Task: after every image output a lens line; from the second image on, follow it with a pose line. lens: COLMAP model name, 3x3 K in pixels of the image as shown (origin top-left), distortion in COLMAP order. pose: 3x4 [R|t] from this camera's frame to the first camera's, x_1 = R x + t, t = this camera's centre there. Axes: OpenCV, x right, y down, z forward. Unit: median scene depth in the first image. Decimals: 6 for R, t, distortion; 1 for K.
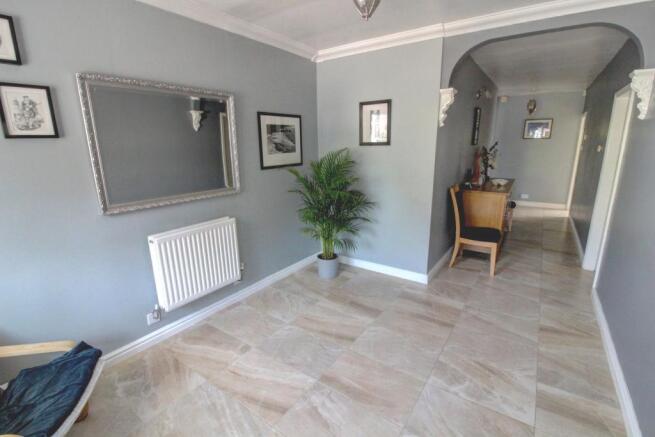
lens RADIAL K [[305.0, 0, 322.5], [0, 305.0, 220.7], [0, 0, 1]] dist [-0.008956, -0.003845]
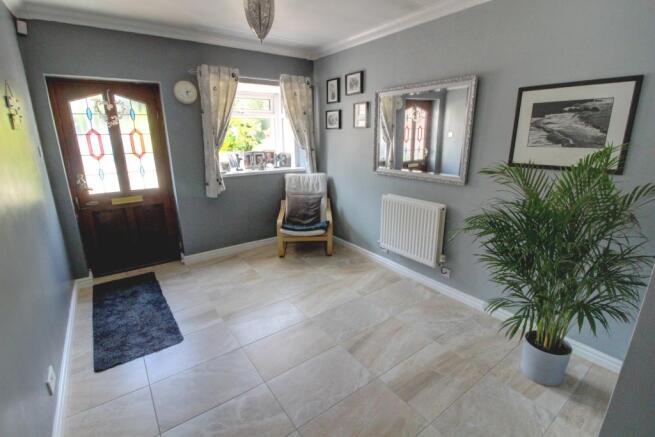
lens RADIAL K [[305.0, 0, 329.0], [0, 305.0, 218.7], [0, 0, 1]] dist [-0.008956, -0.003845]
pose [[-0.318910, 0.272838, -0.907665, 0.688769], [-0.228144, 0.907412, 0.352921, -0.223270], [0.919917, 0.319628, -0.227137, 0.843423]]
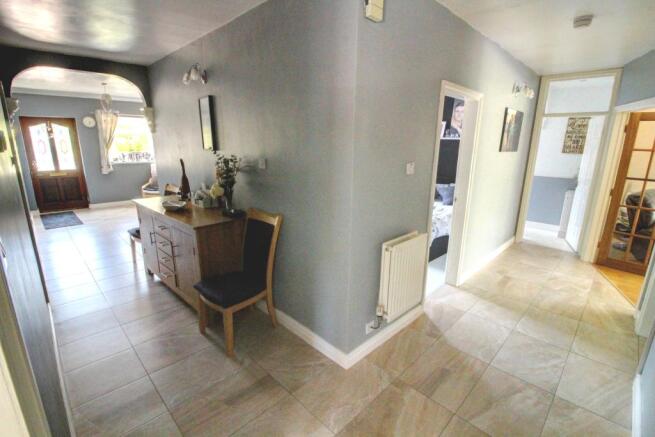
lens RADIAL K [[305.0, 0, 321.7], [0, 305.0, 214.8], [0, 0, 1]] dist [-0.008956, -0.003845]
pose [[-0.177636, 0.245982, -0.952858, 1.716143], [-0.250295, 0.925123, 0.285483, -0.561289], [0.951734, 0.289208, -0.102767, 2.018337]]
